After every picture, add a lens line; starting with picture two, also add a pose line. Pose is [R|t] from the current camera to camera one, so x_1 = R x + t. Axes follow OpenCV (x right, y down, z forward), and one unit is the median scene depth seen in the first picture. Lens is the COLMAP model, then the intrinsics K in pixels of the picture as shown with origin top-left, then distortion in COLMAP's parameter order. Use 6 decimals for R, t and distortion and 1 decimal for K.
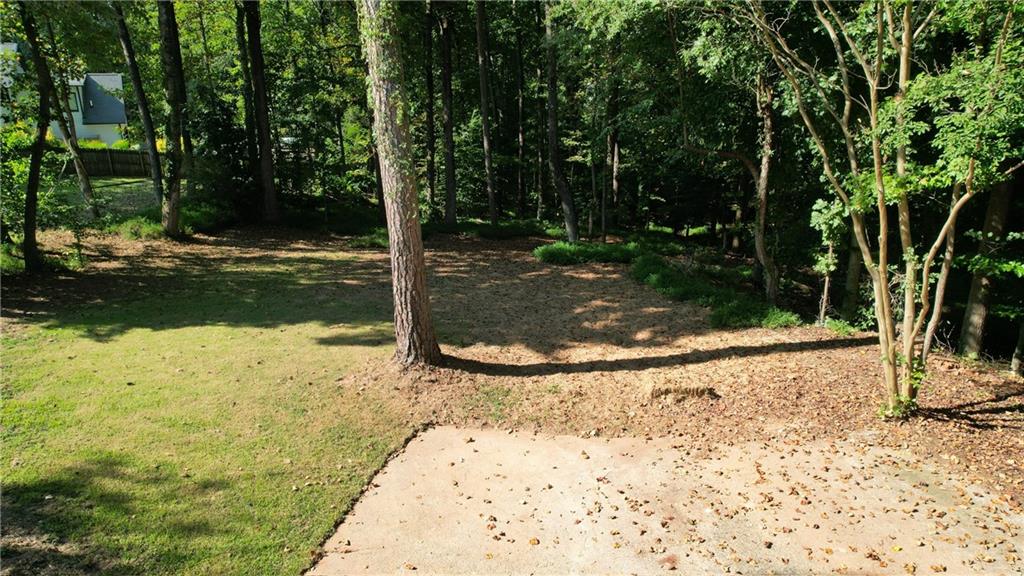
lens RADIAL K [[657.3, 0, 512.8], [0, 657.3, 283.1], [0, 0, 1]] dist [-0.082482, 0.076818]
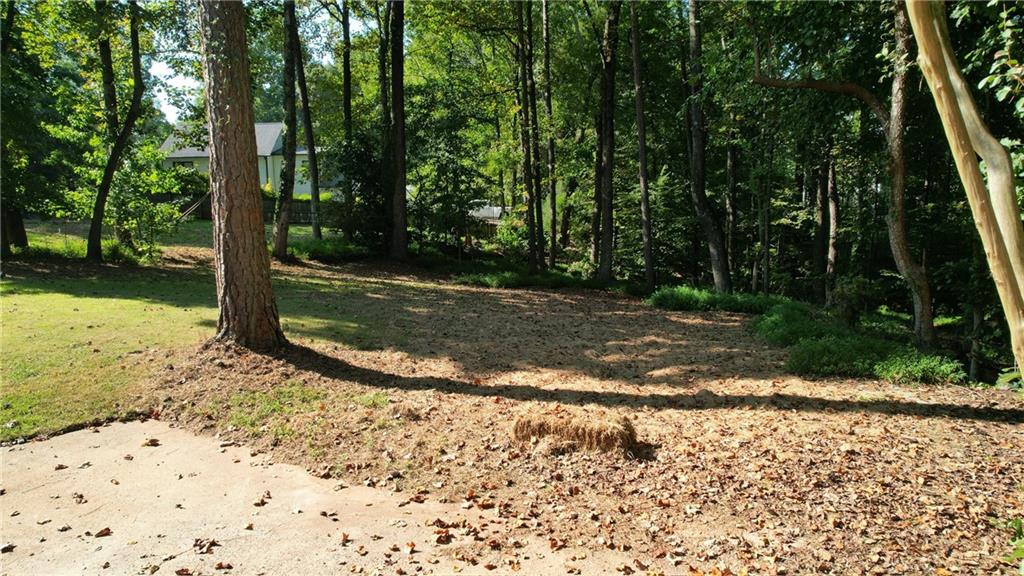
lens RADIAL K [[657.3, 0, 512.8], [0, 657.3, 283.1], [0, 0, 1]] dist [-0.082482, 0.076818]
pose [[0.917362, 0.052095, -0.394630, 0.268482], [-0.113361, 0.984537, -0.133551, 0.081484], [0.381571, 0.167251, 0.909083, 0.334546]]
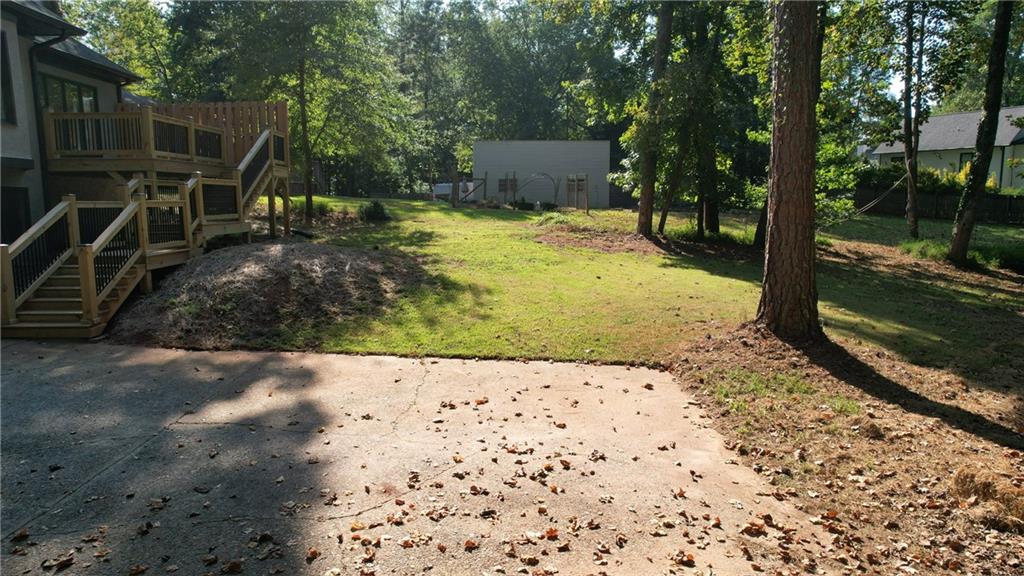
lens RADIAL K [[657.3, 0, 512.8], [0, 657.3, 283.1], [0, 0, 1]] dist [-0.082482, 0.076818]
pose [[0.119234, 0.135528, -0.983573, 0.372533], [-0.282312, 0.954377, 0.097282, 0.058110], [0.951884, 0.266075, 0.152055, 0.415012]]
